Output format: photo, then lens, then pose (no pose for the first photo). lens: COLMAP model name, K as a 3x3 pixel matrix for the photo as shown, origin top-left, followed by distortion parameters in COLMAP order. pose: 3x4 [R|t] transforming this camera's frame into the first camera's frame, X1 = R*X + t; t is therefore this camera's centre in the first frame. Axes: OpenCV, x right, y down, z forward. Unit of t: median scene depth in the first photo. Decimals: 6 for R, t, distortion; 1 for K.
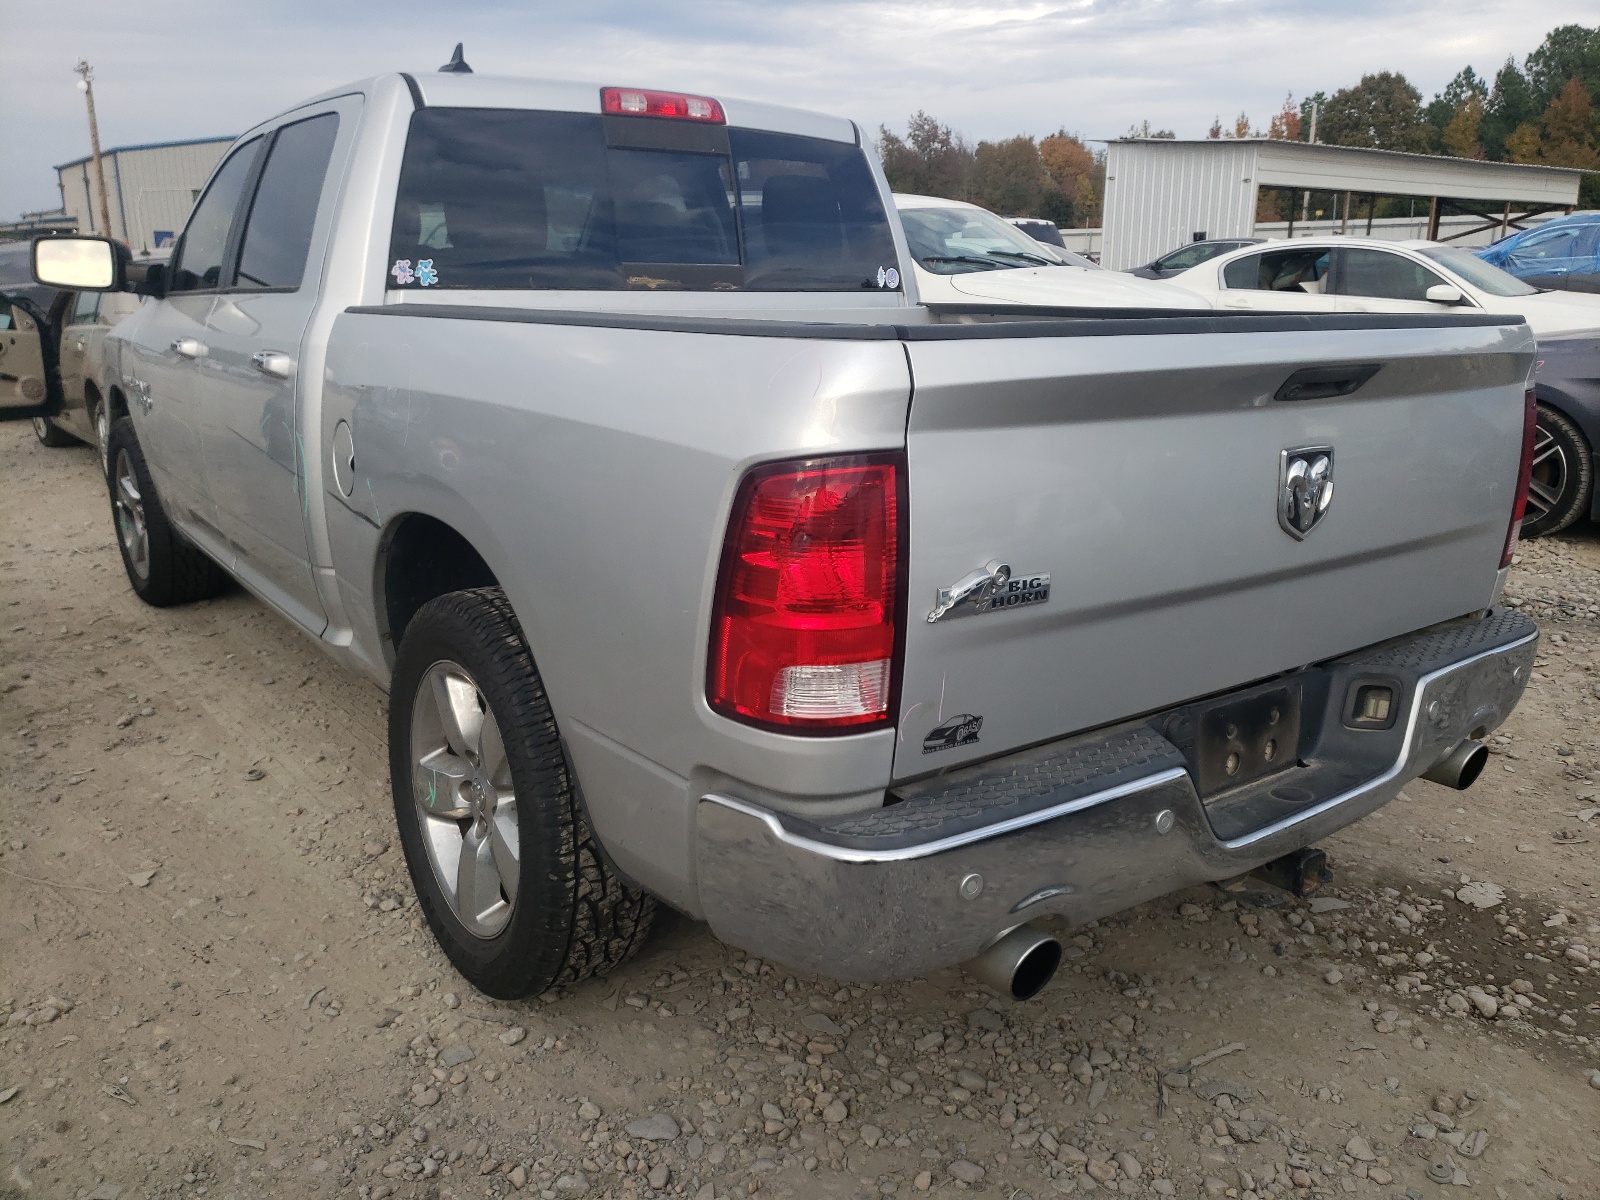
lens RADIAL K [[1241.0, 0, 798.4], [0, 1241.0, 595.2], [0, 0, 1]] dist [0.001881, 0.004925]
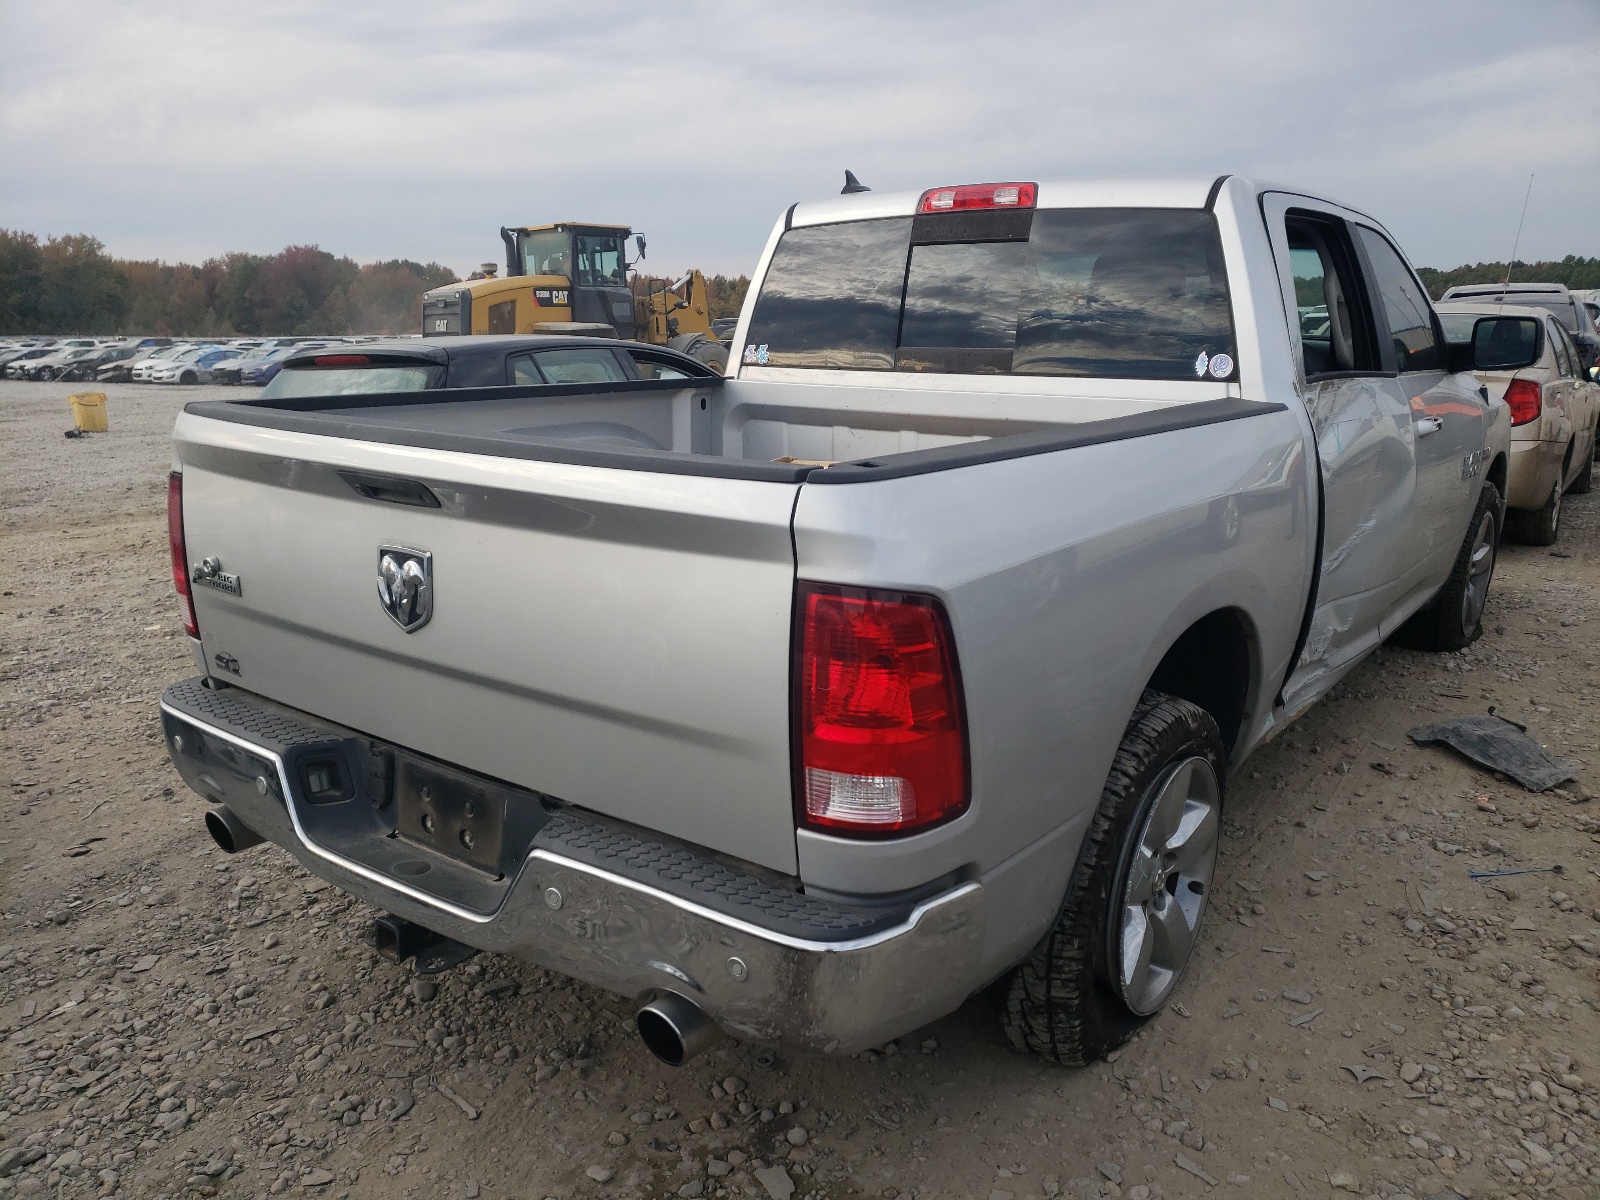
lens RADIAL K [[1241.0, 0, 799.4], [0, 1241.0, 605.7], [0, 0, 1]] dist [0.001881, 0.004925]
pose [[0.271545, 0.213736, -0.938392, 0.951292], [-0.230452, 0.961104, 0.152222, -0.196171], [0.934428, 0.174919, 0.310239, 0.618965]]
